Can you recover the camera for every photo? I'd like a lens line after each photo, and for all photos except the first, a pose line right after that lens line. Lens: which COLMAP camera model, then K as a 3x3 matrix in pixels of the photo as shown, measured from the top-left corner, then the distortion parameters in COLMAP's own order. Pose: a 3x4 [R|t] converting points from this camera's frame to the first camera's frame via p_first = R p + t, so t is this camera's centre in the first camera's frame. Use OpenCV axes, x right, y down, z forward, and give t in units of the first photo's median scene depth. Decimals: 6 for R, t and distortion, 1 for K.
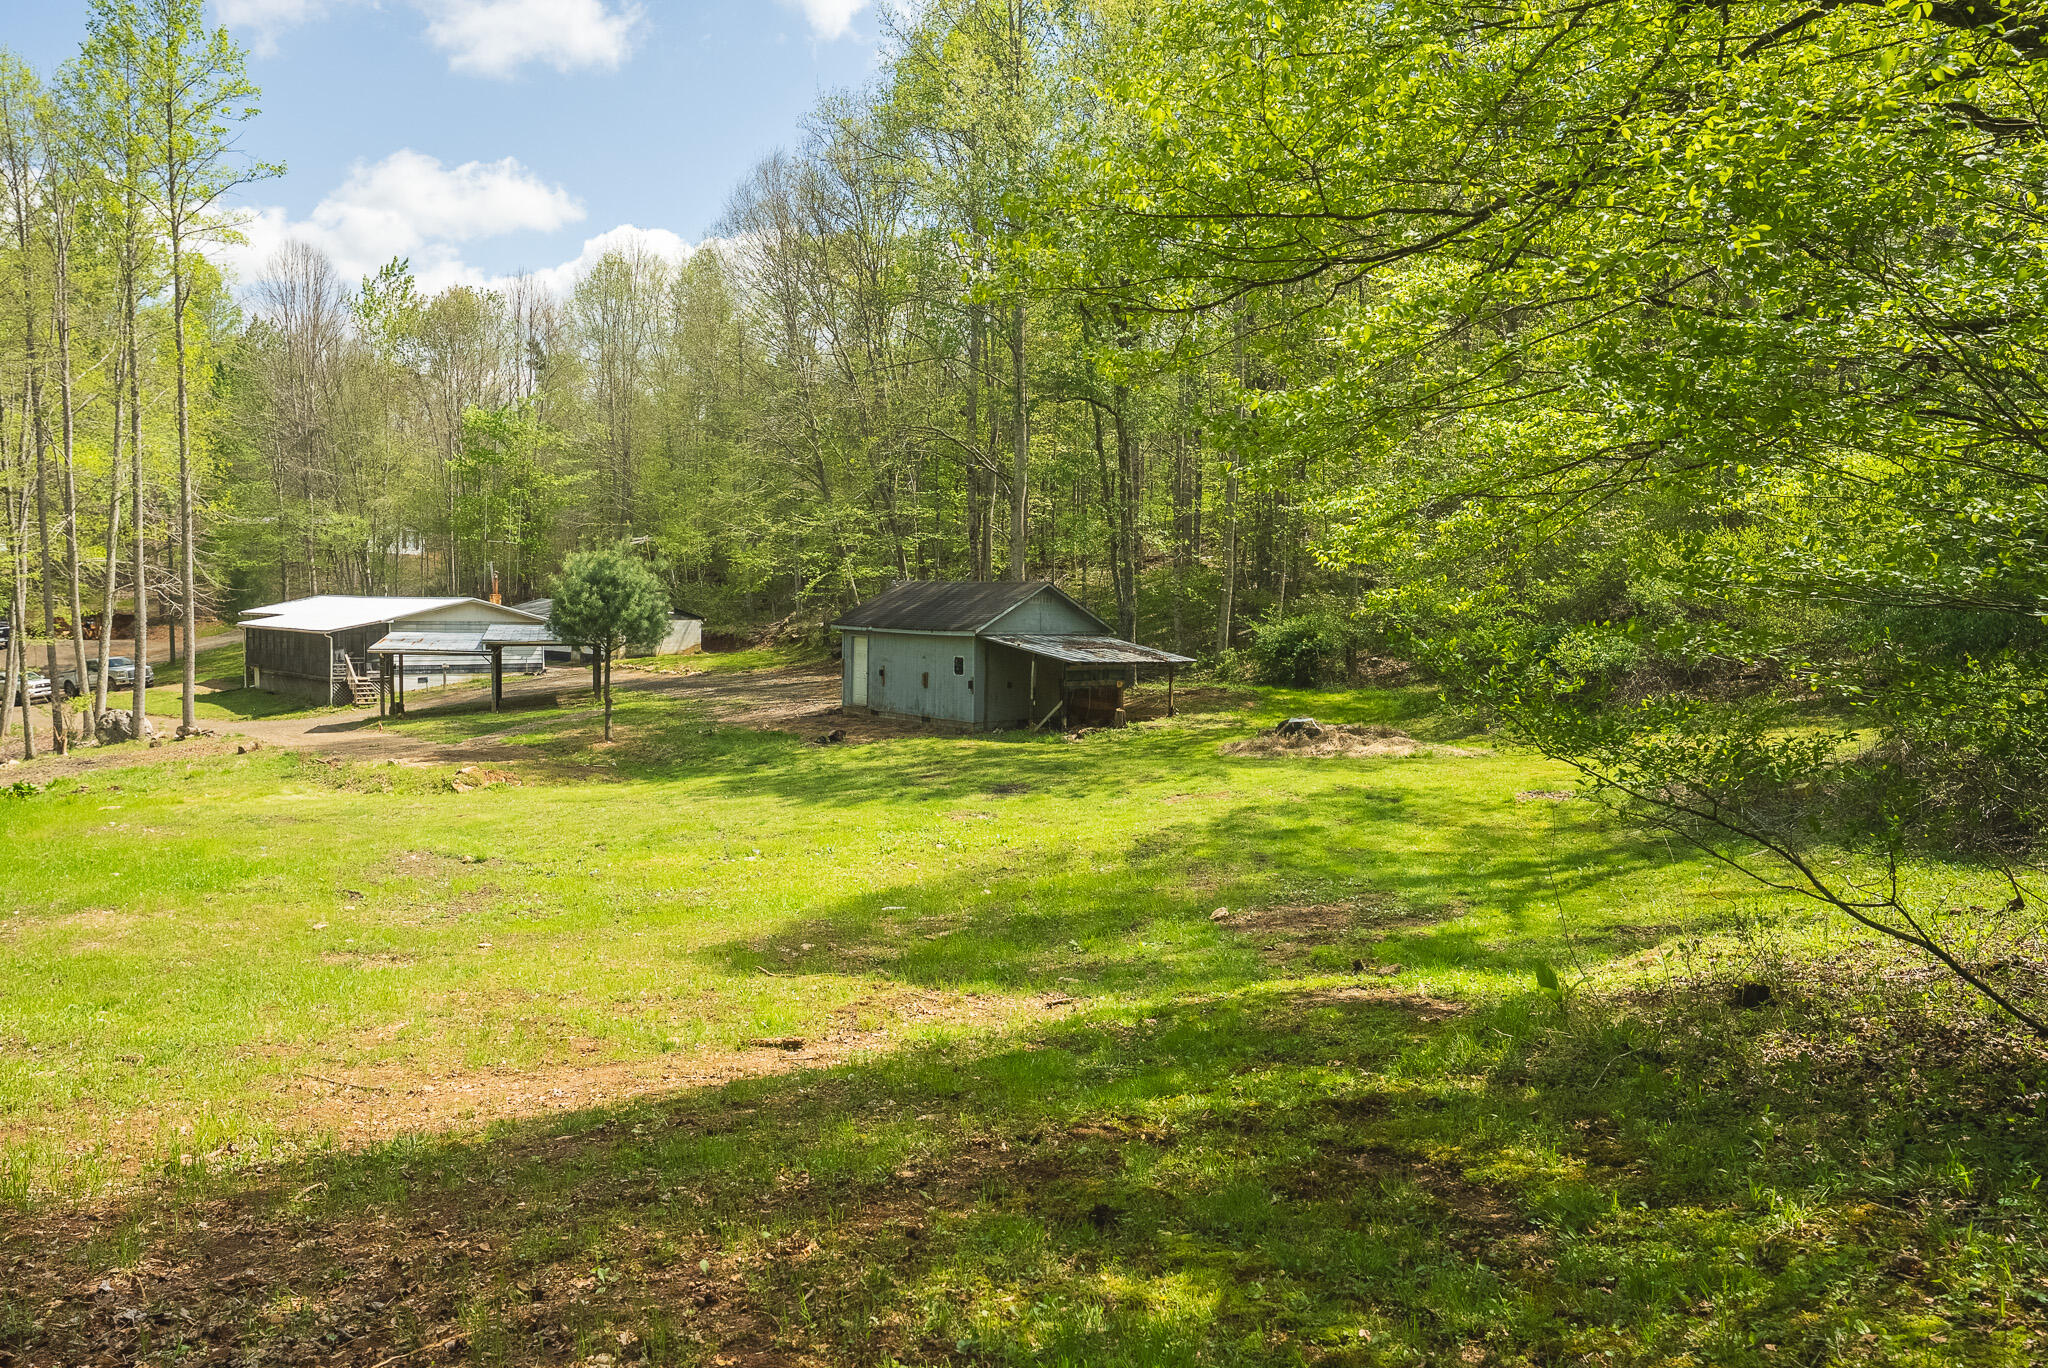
lens RADIAL K [[1349.8, 0, 1028.8], [0, 1349.8, 686.1], [0, 0, 1]] dist [0.028233, -0.001229]
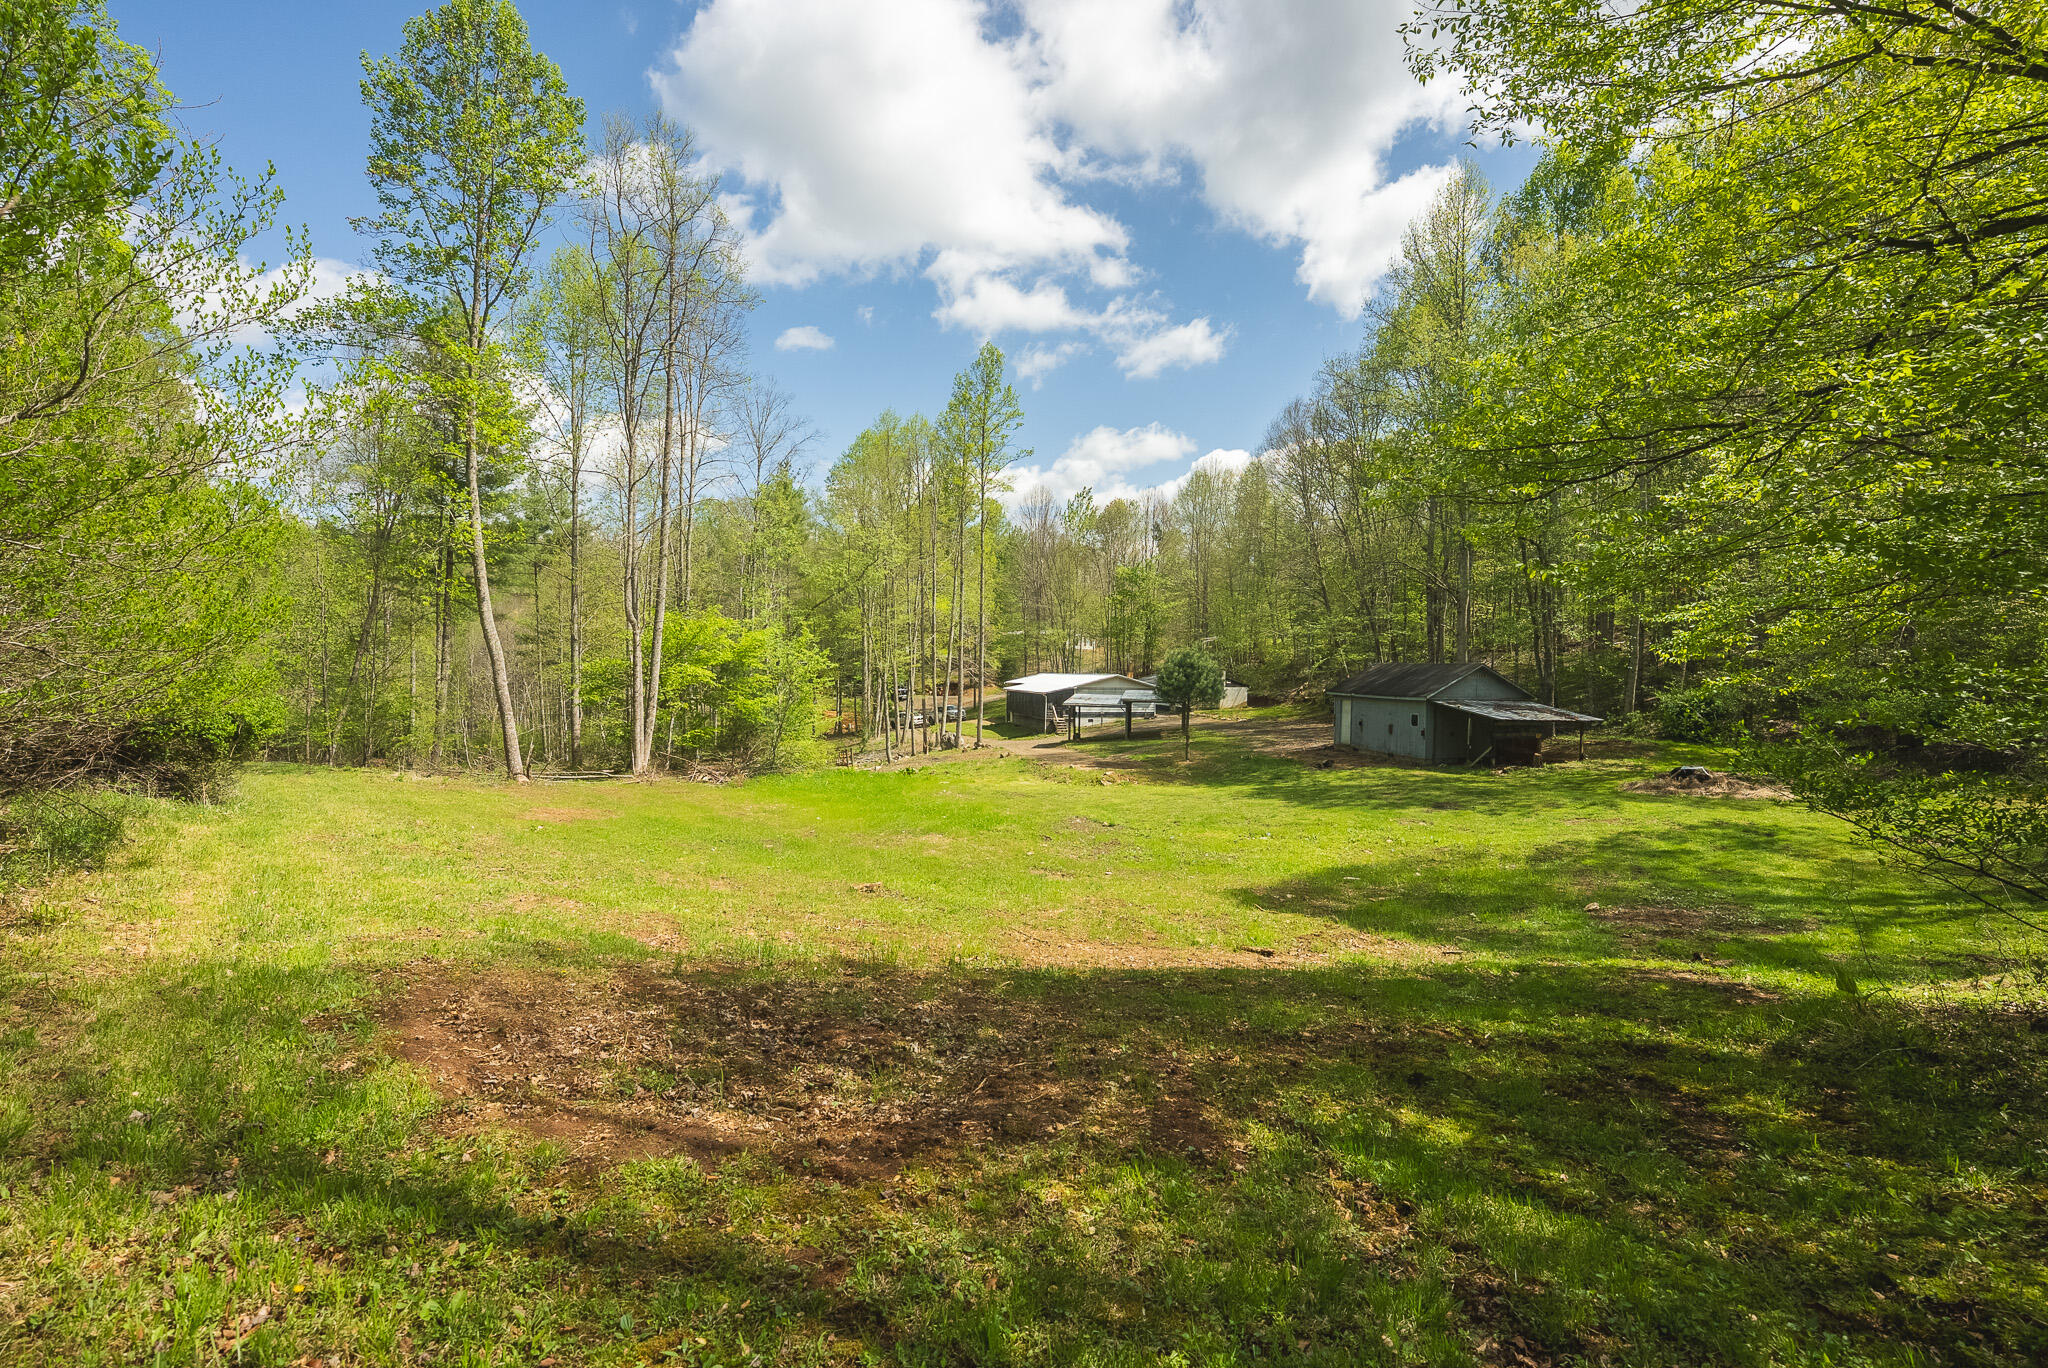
lens RADIAL K [[840.0, 0, 1028.0], [0, 840.0, 686.5], [0, 0, 1]] dist [-0.033937, 0.005169]
pose [[0.878199, 0.004571, -0.478273, 0.015701], [-0.027411, 0.998792, -0.040786, -0.003377], [0.477509, 0.048928, 0.877263, -0.015477]]
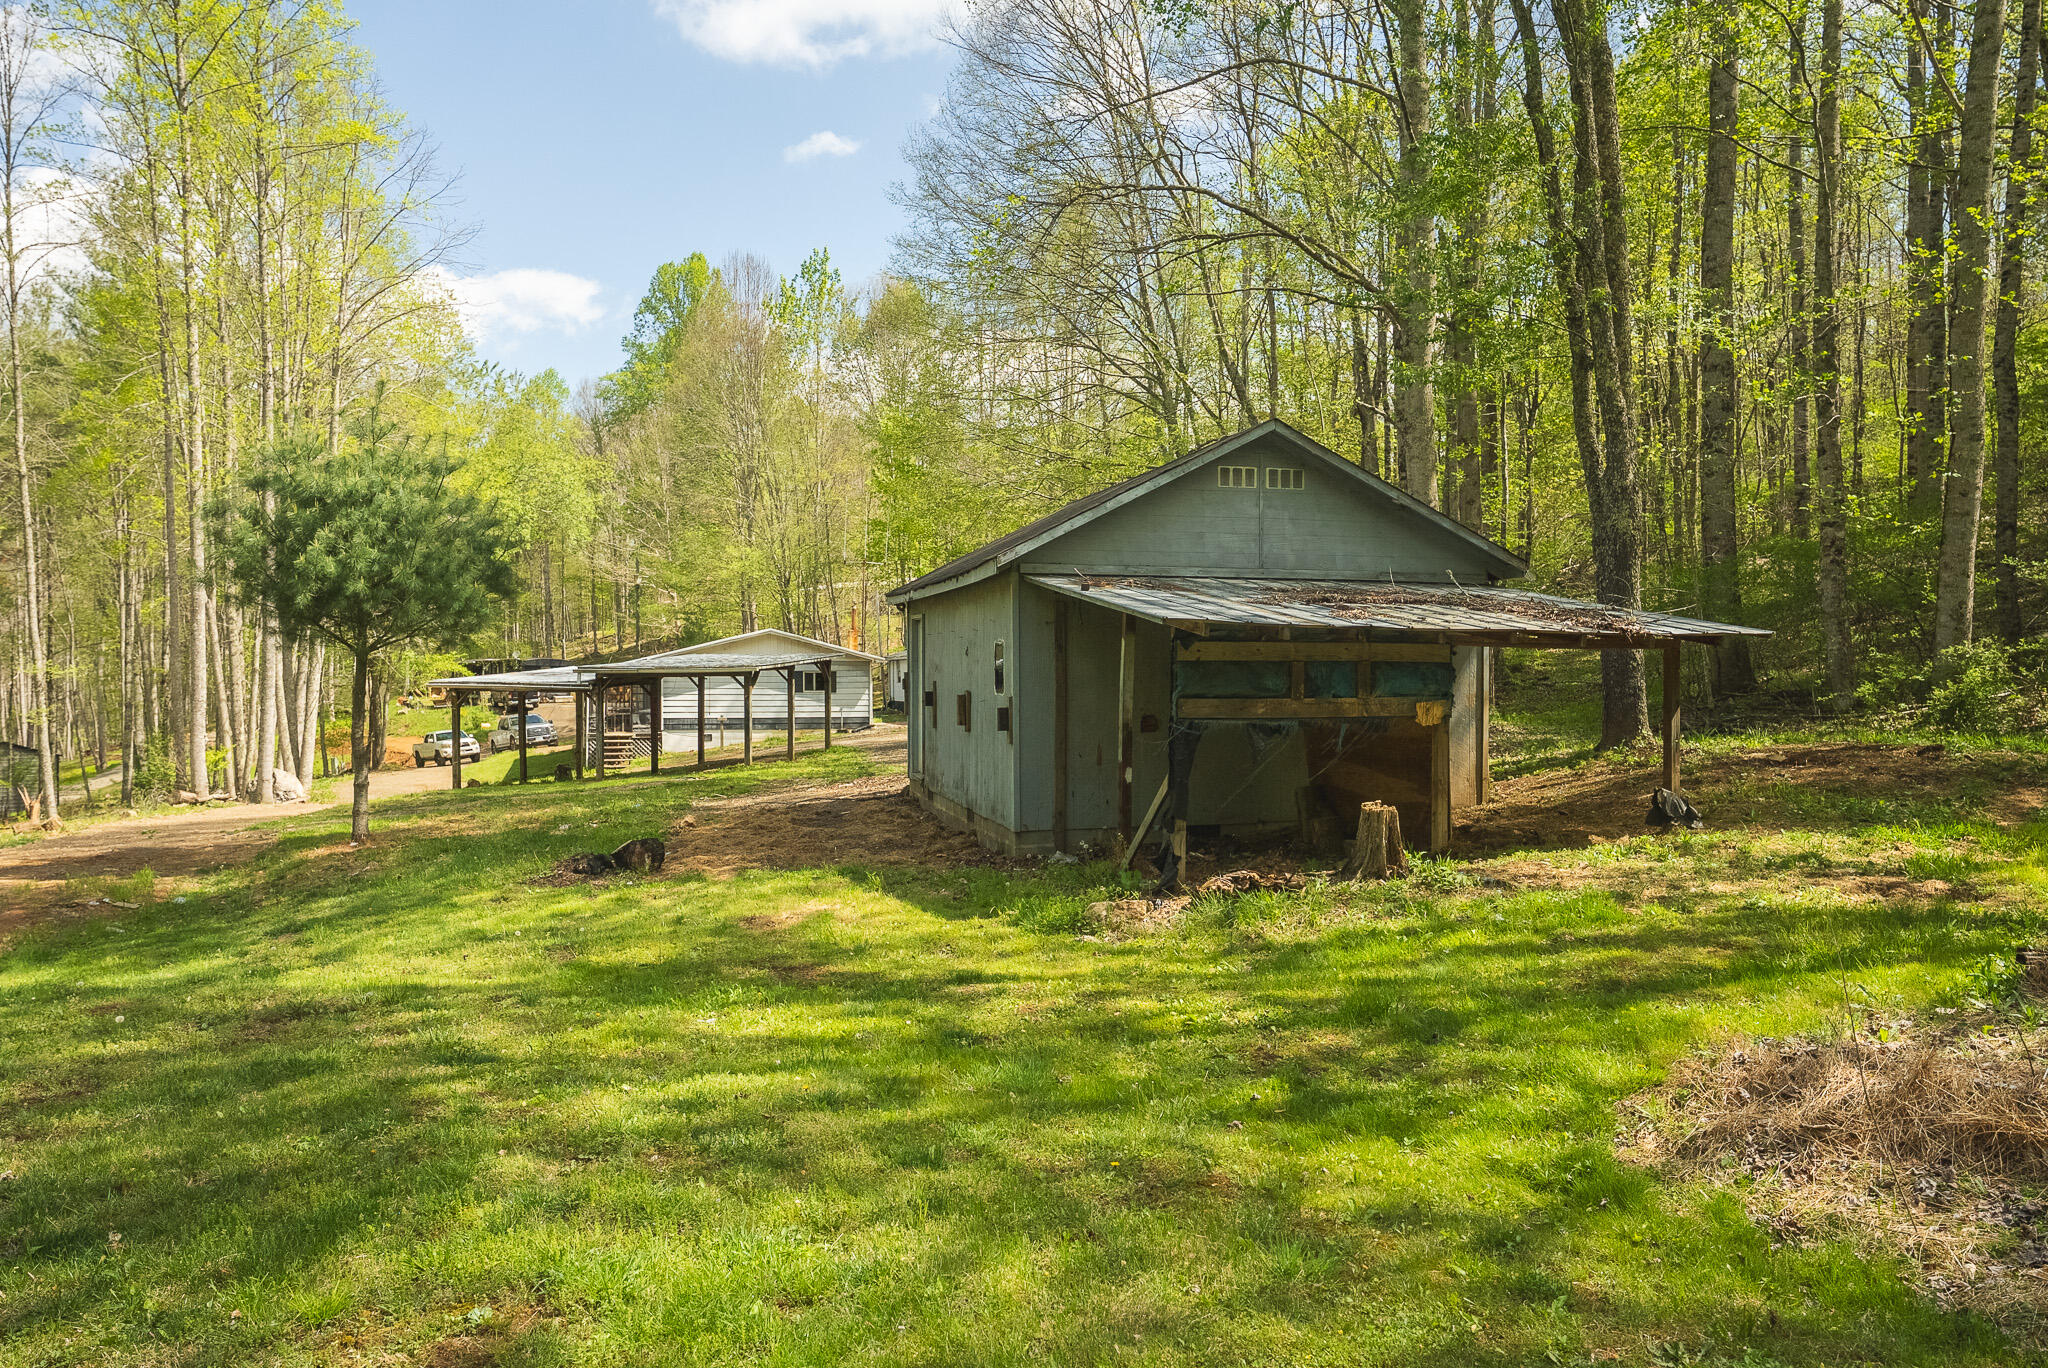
lens RADIAL K [[1349.8, 0, 1027.1], [0, 1349.8, 656.5], [0, 0, 1]] dist [0.028233, -0.001229]
pose [[0.872215, -0.024953, -0.488486, 0.153982], [-0.014611, 0.996923, -0.077013, 0.011212], [0.488905, 0.074309, 0.869167, 0.823167]]
